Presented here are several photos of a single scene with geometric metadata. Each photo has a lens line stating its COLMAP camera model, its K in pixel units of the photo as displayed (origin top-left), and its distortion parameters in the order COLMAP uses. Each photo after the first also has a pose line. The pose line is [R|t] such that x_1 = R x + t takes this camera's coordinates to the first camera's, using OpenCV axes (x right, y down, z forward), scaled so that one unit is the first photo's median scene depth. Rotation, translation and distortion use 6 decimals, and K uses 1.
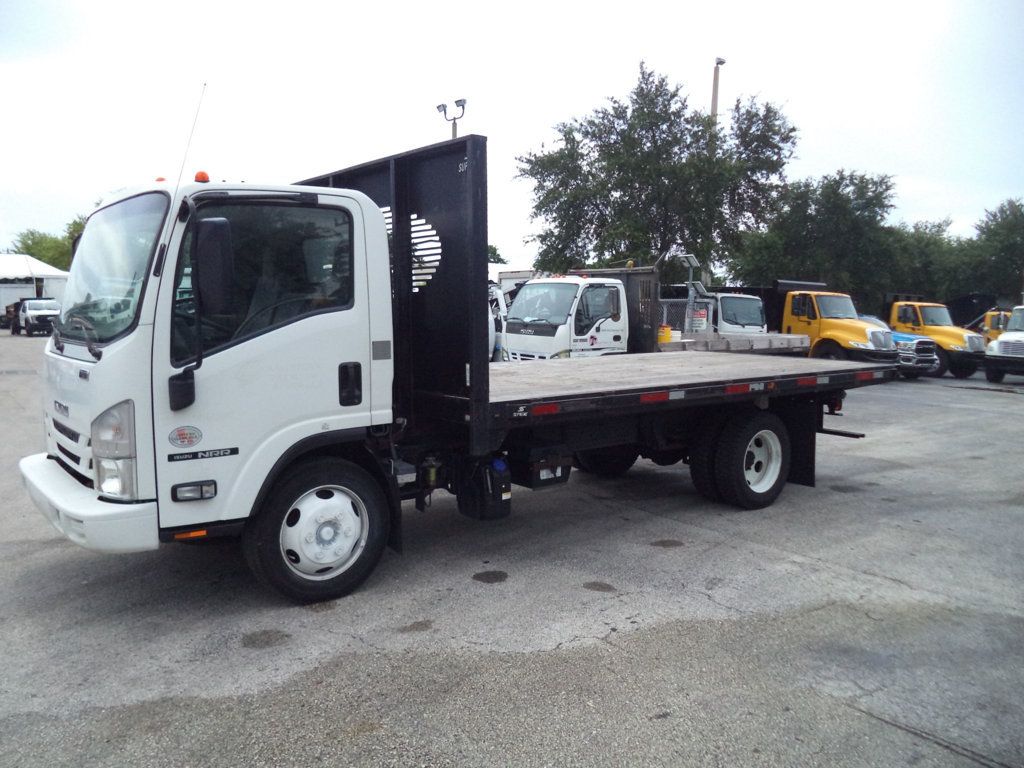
lens RADIAL K [[844.8, 0, 516.2], [0, 844.8, 485.7], [0, 0, 1]] dist [-0.042232, 0.011214]
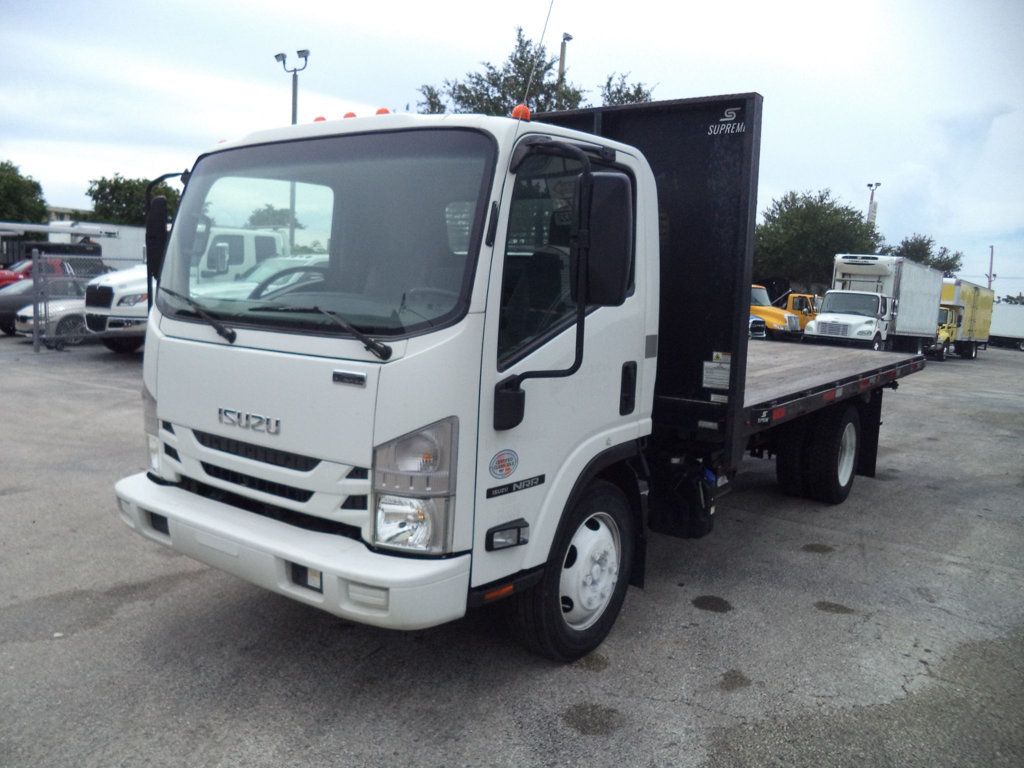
lens RADIAL K [[844.8, 0, 509.7], [0, 844.8, 466.5], [0, 0, 1]] dist [-0.034465, -0.000130]
pose [[0.965229, -0.025396, 0.260170, -0.476148], [0.022009, 0.999631, 0.015926, -0.055300], [-0.260478, -0.009646, 0.965432, 0.222310]]
